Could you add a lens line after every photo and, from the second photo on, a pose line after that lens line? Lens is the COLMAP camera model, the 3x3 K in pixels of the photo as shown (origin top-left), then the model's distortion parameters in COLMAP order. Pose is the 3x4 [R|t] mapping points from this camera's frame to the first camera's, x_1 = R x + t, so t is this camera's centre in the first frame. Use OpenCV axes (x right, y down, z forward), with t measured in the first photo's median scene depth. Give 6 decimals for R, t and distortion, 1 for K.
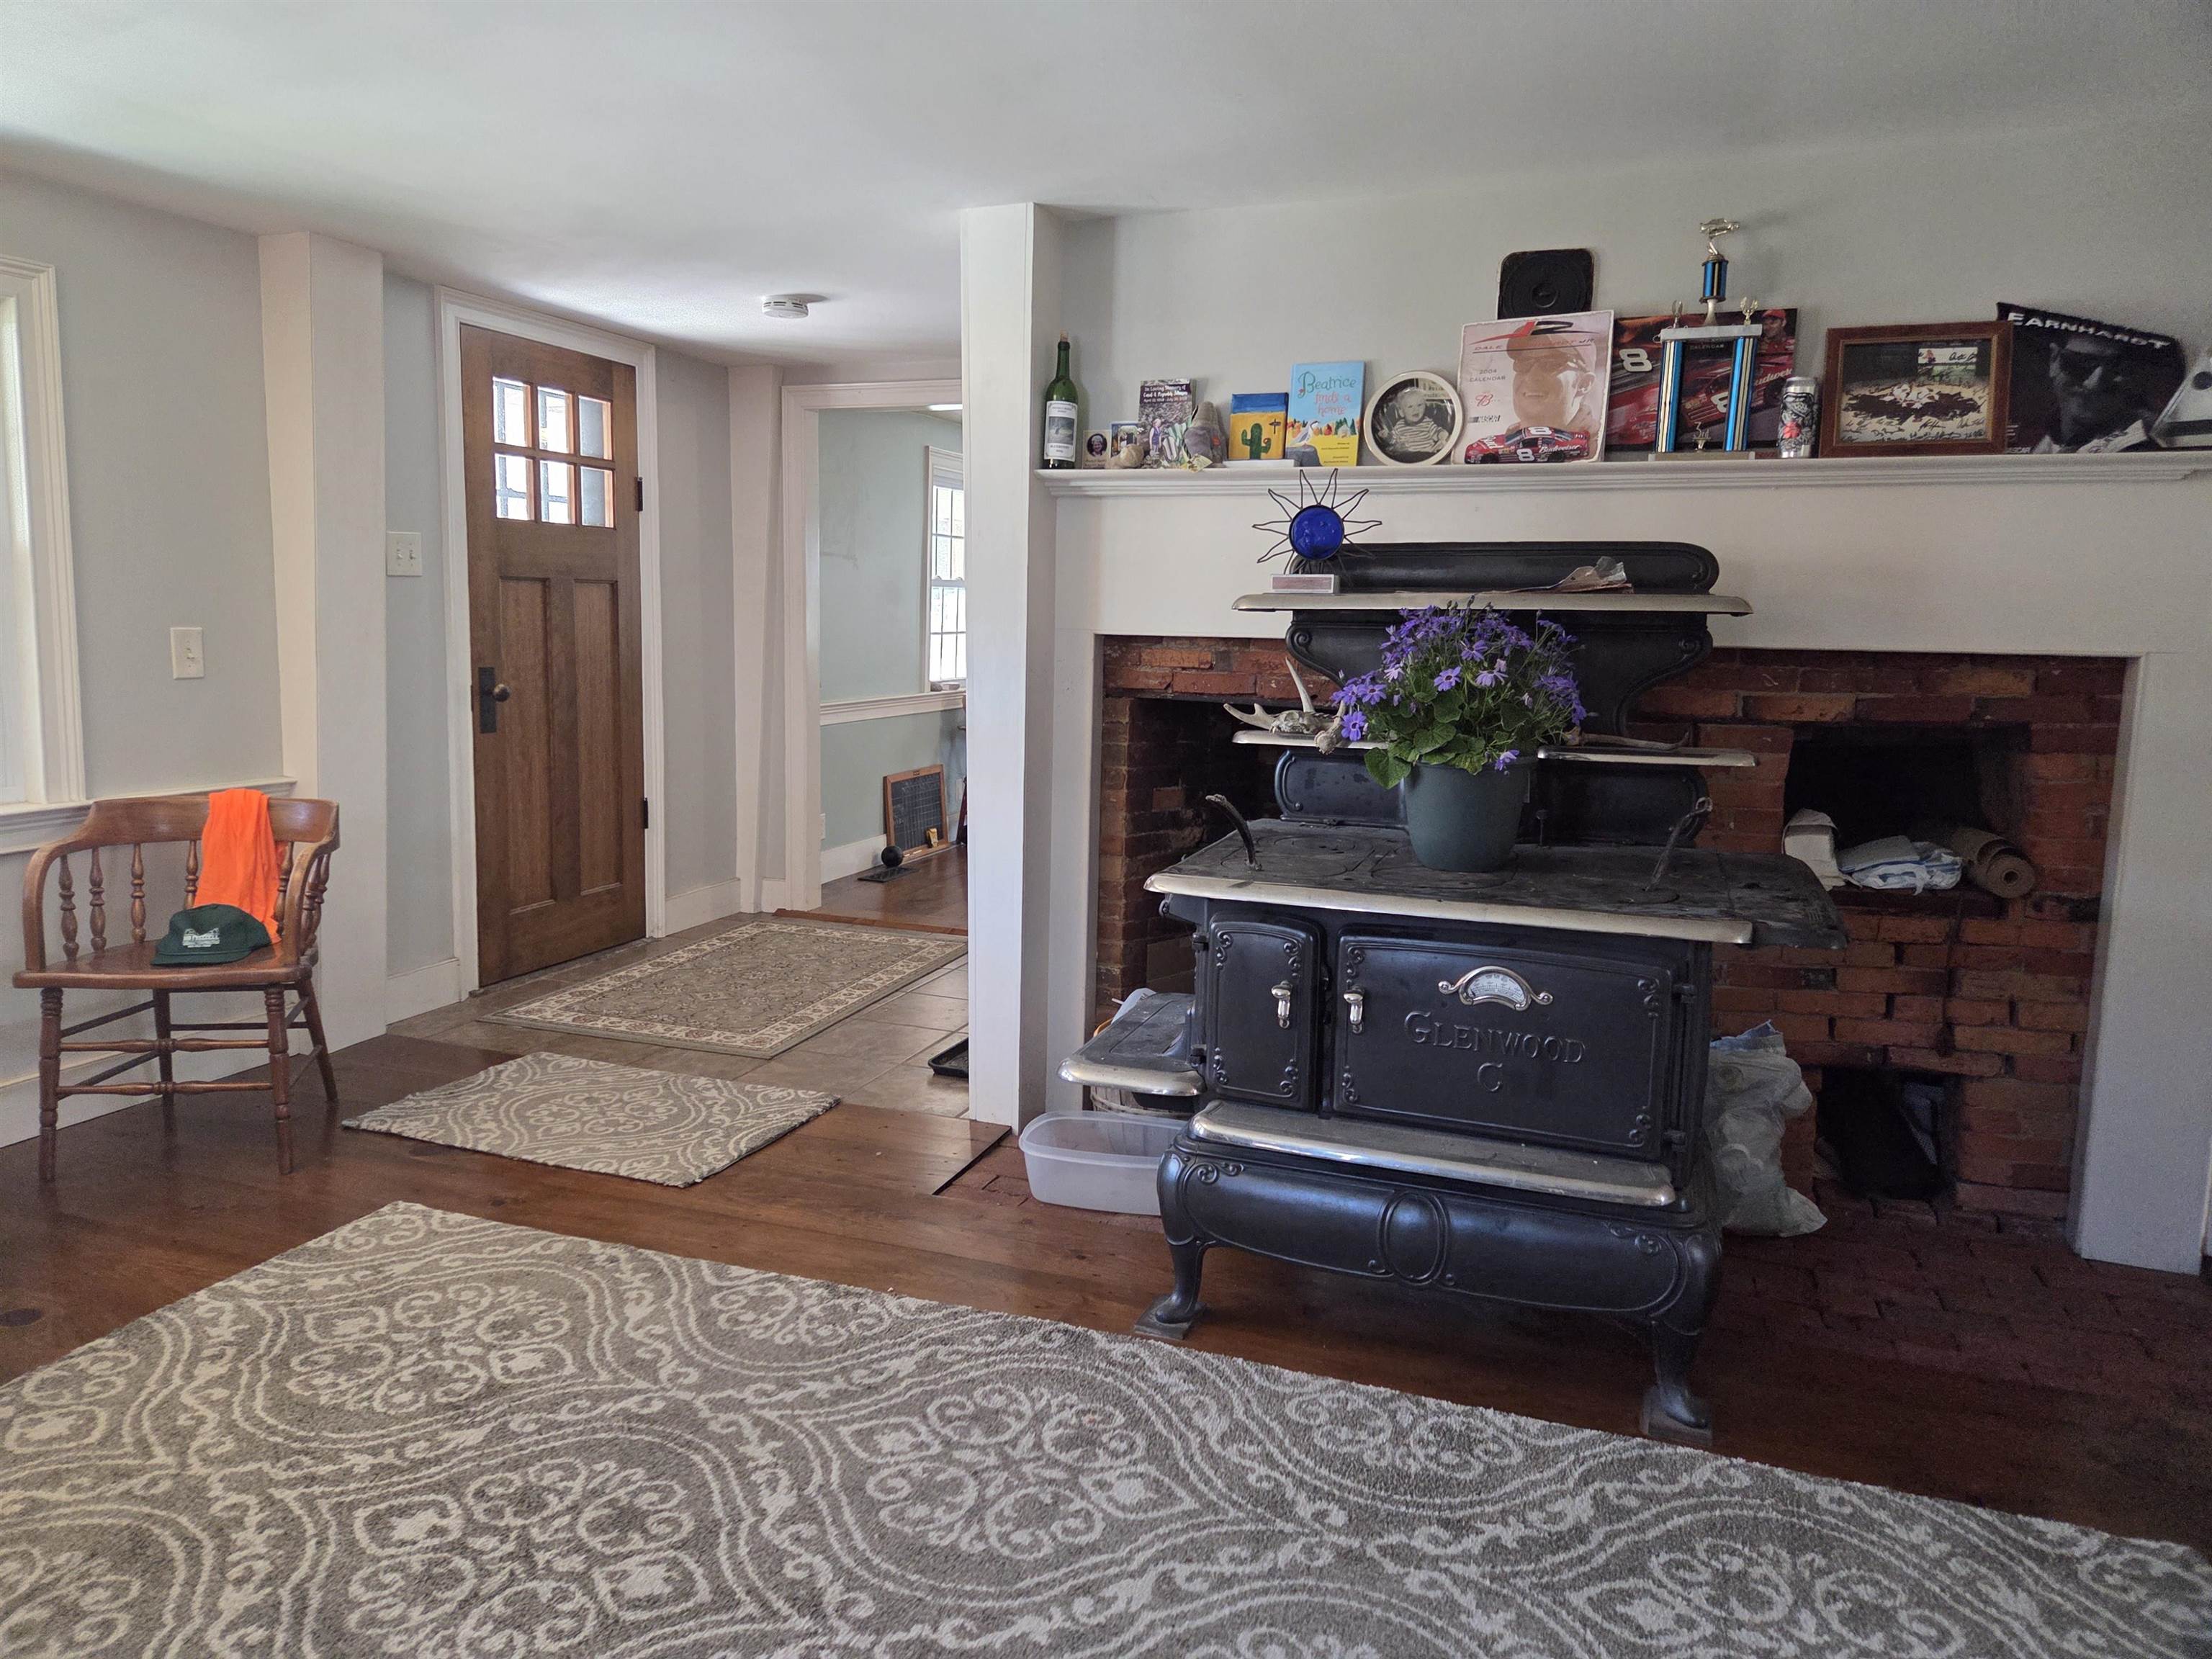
lens RADIAL K [[1524.8, 0, 1099.8], [0, 1524.8, 765.1], [0, 0, 1]] dist [0.007293, 0.002167]
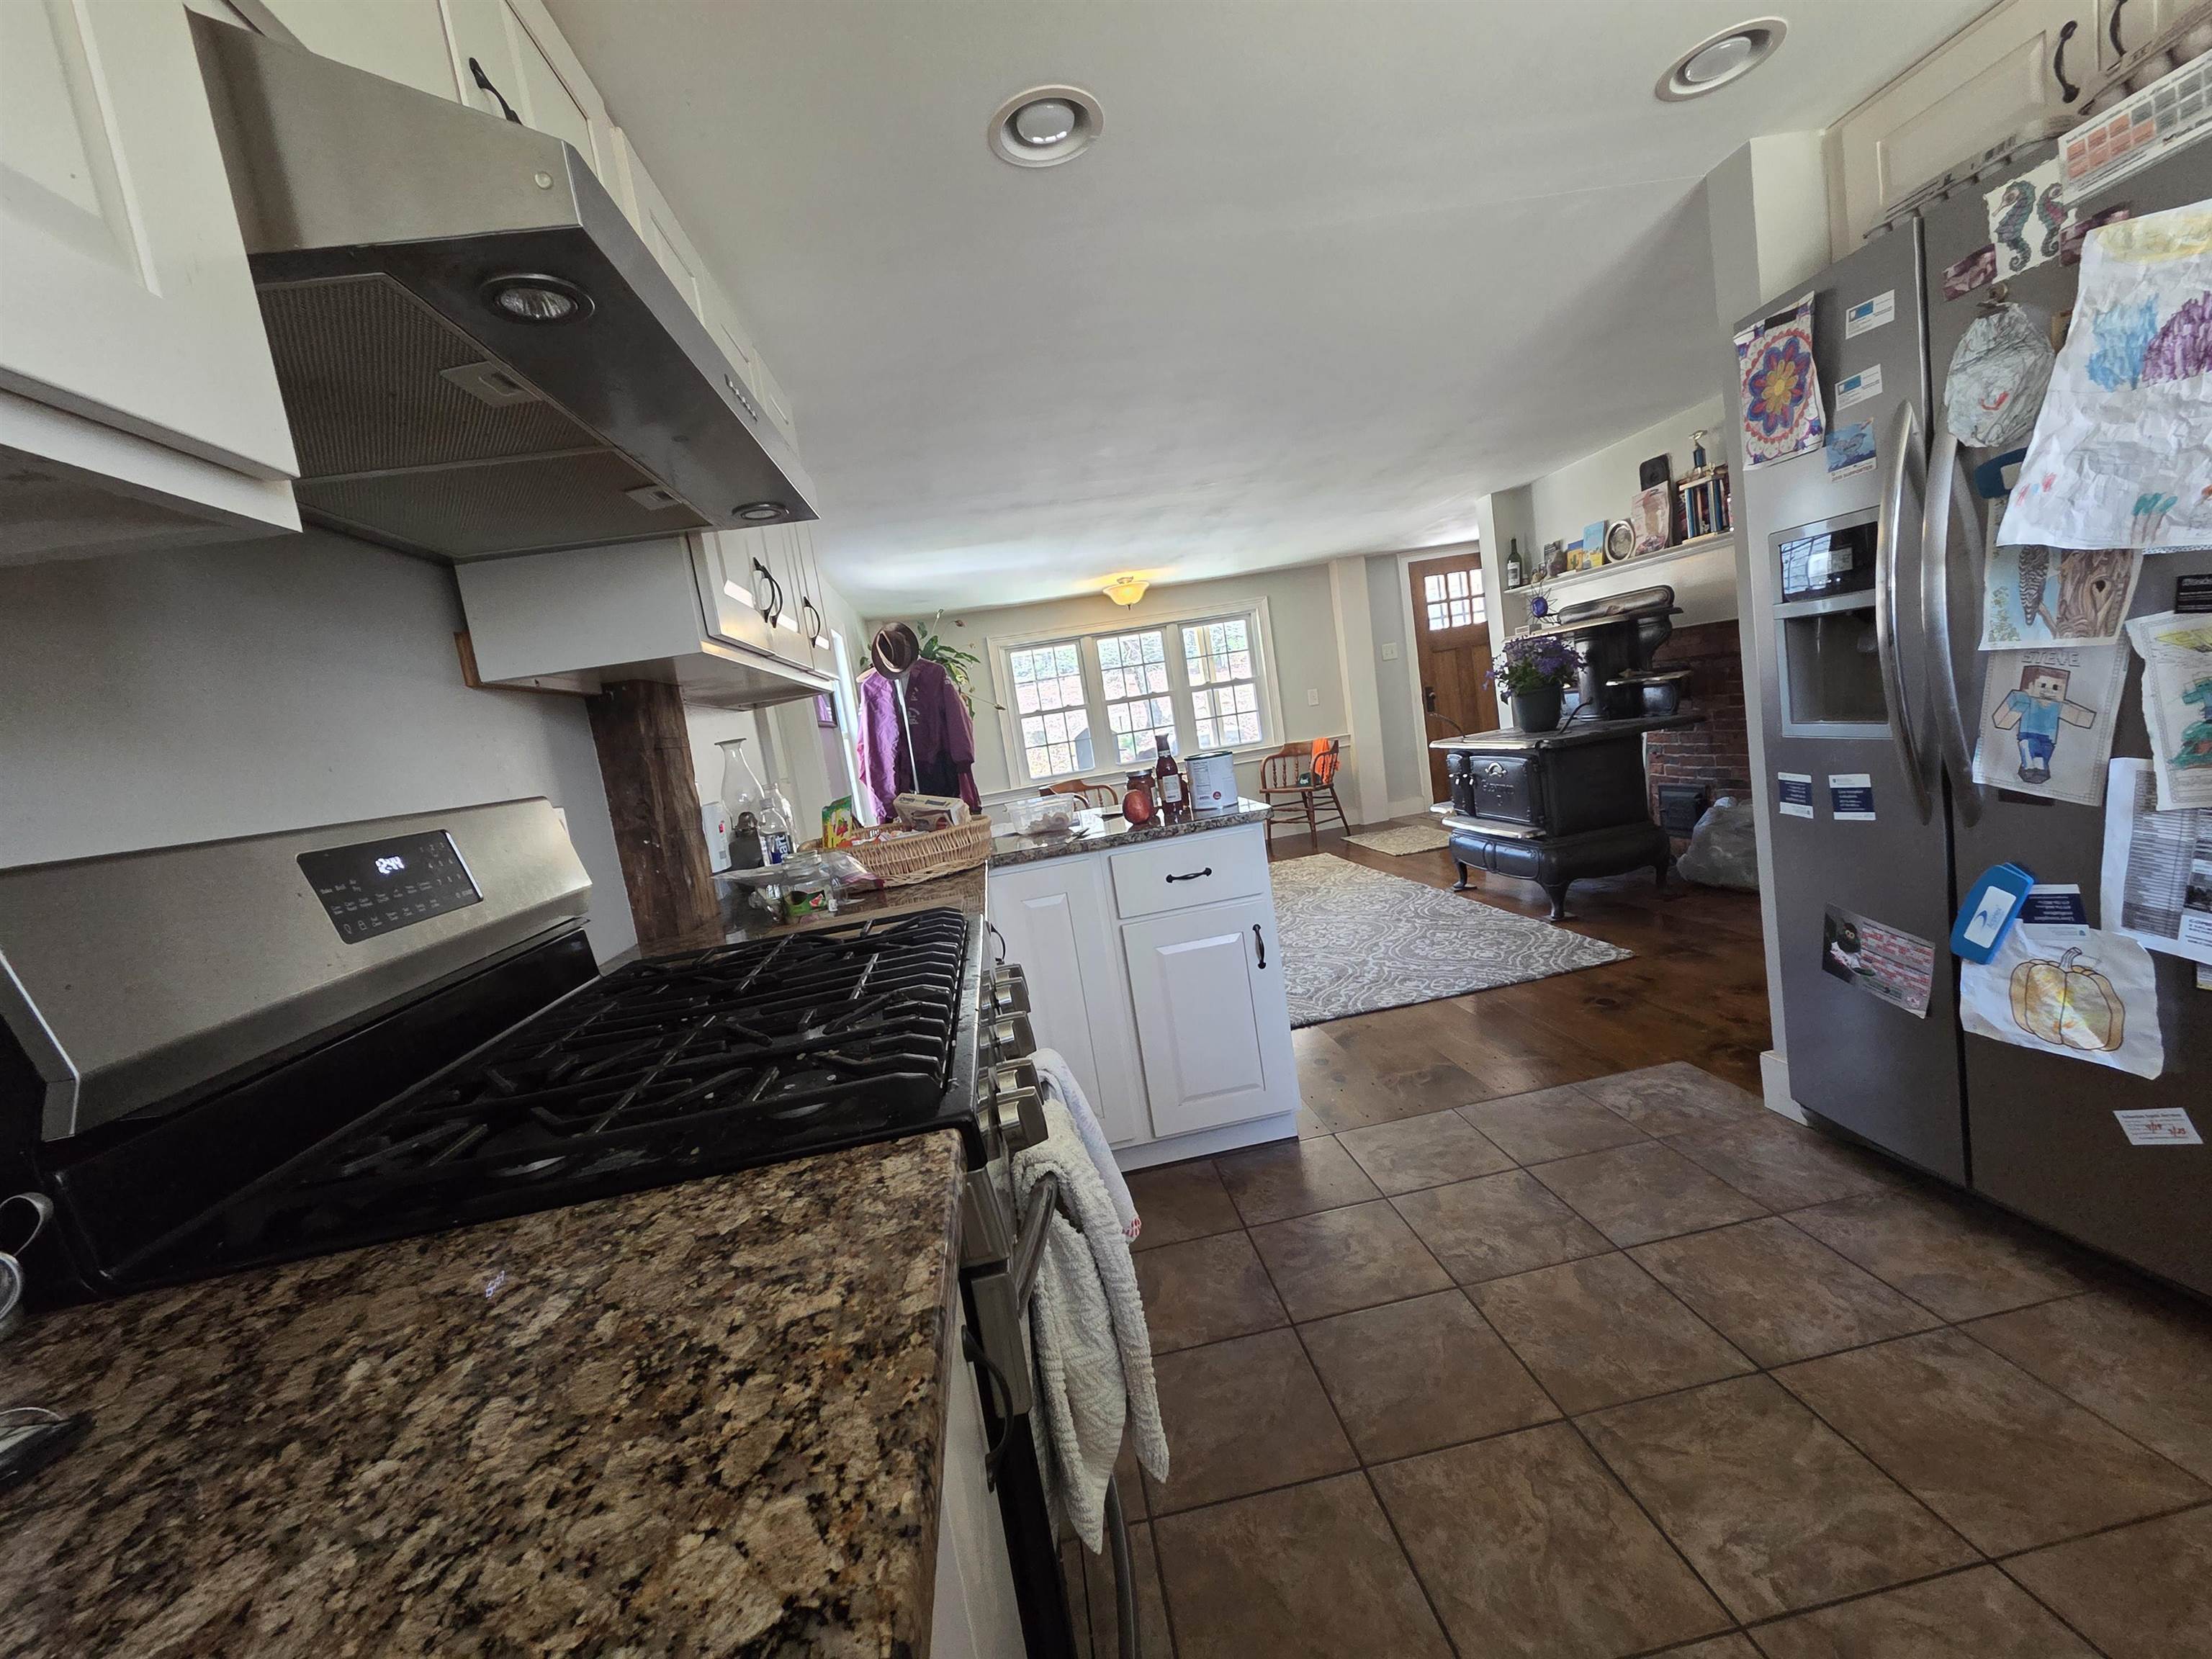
lens RADIAL K [[891.7, 0, 1106.0], [0, 891.7, 829.5], [0, 0, 1]] dist [0.001936, 0.000167]
pose [[0.470831, 0.018151, -0.882037, 1.028658], [0.073176, 0.995540, 0.059548, 0.071845], [0.879183, -0.092581, 0.467403, -0.361792]]
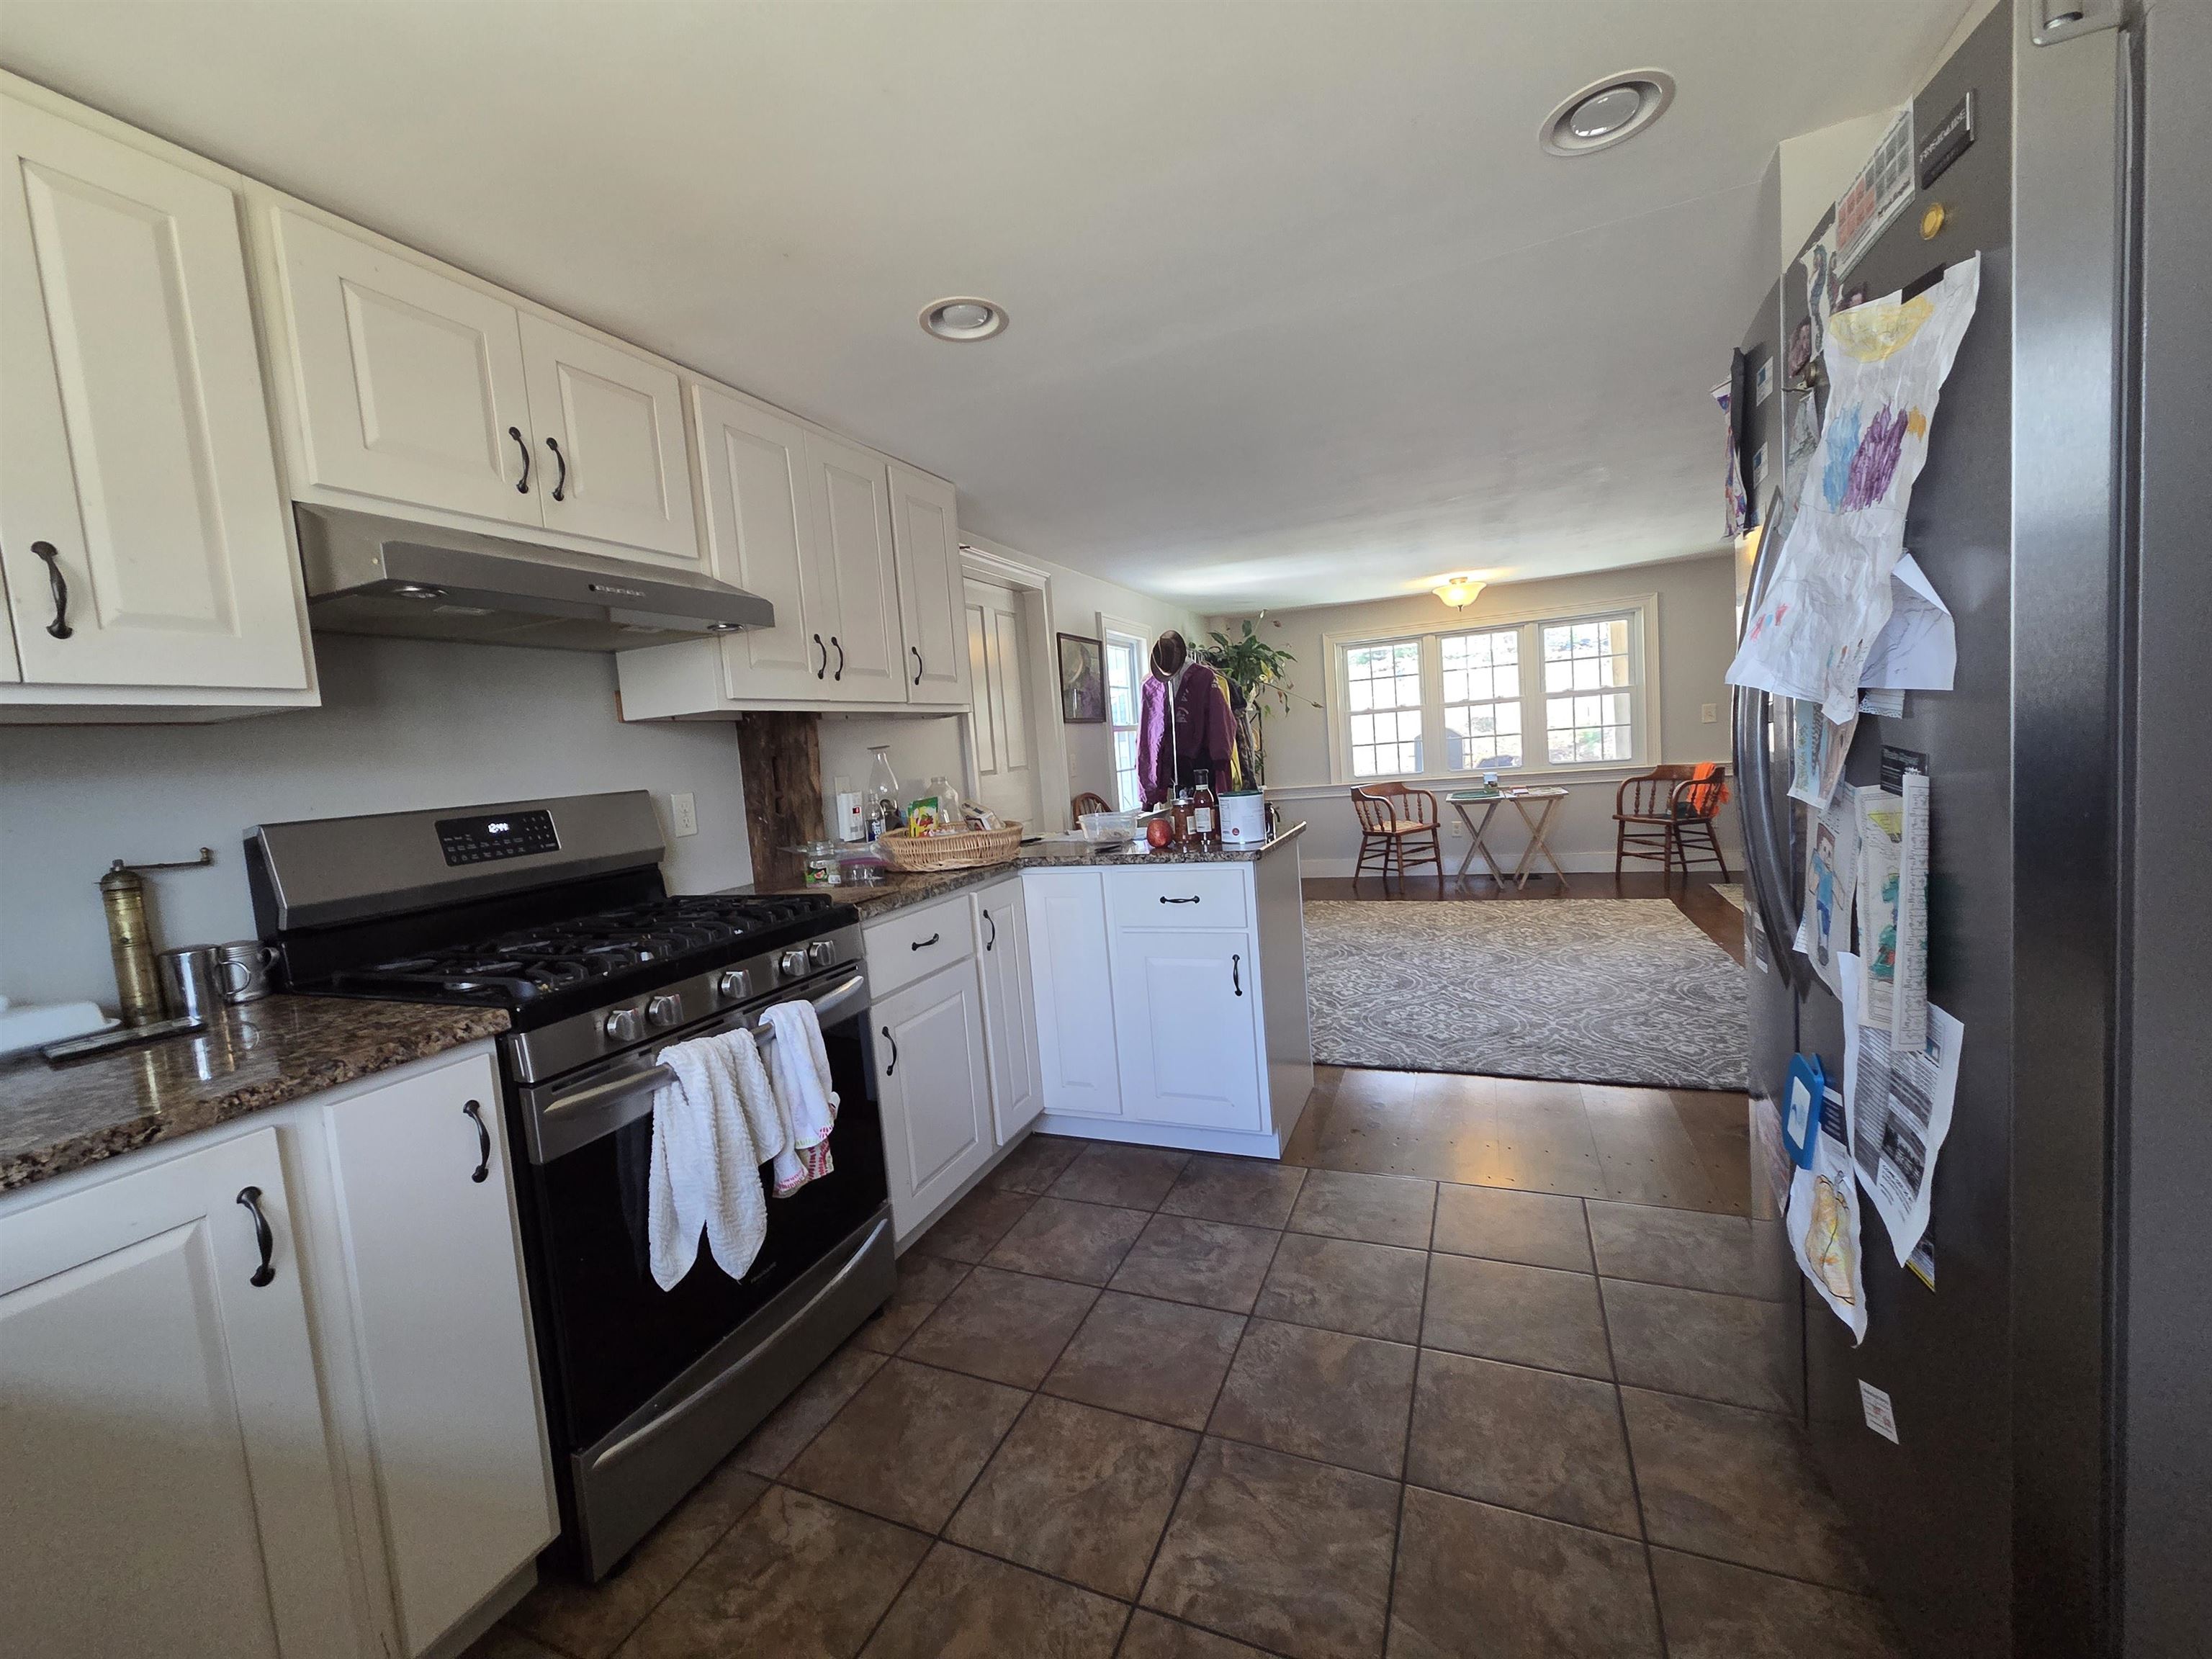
lens RADIAL K [[890.1, 0, 1106.0], [0, 890.1, 829.5], [0, 0, 1]] dist [0.000017, -0.000103]
pose [[-0.022390, 0.079221, -0.996606, 1.206636], [-0.020917, 0.996600, 0.079690, 0.034211], [0.999530, 0.022630, -0.020657, -0.056395]]
